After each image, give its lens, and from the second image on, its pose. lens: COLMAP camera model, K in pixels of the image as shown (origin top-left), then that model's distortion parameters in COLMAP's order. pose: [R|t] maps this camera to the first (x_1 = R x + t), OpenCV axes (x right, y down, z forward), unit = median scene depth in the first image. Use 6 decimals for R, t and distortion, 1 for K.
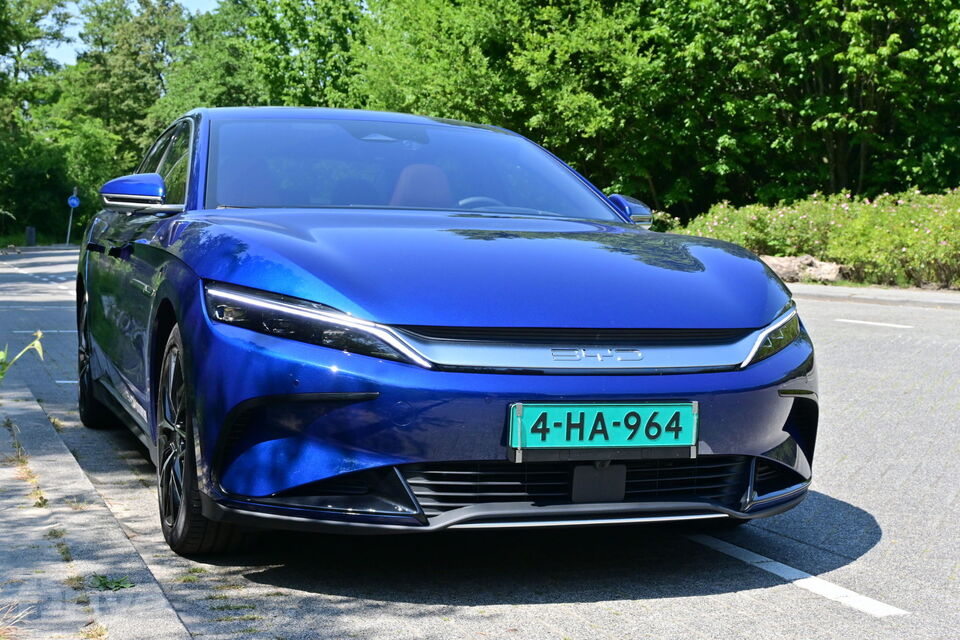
lens RADIAL K [[1369.8, 0, 480.0], [0, 1369.8, 320.0], [0, 0, 1]] dist [-0.001138, -0.108974]
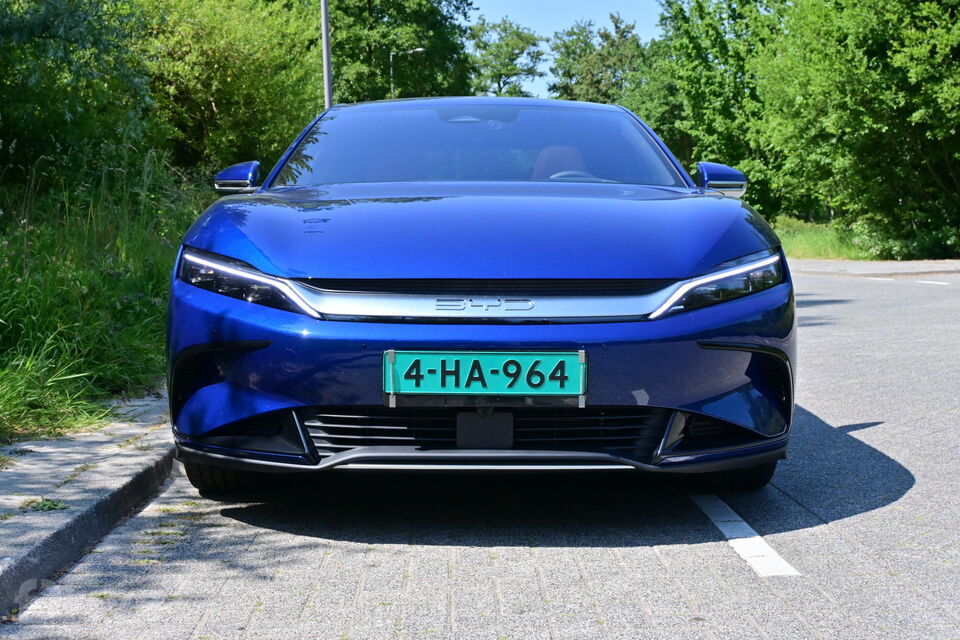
lens RADIAL K [[1245.3, 0, 480.0], [0, 1245.3, 320.0], [0, 0, 1]] dist [0.018825, -0.021621]
pose [[0.945291, -0.008213, -0.326125, 0.384232], [0.009169, 0.999957, 0.001394, 0.035177], [0.326099, -0.004308, 0.945326, 0.117111]]
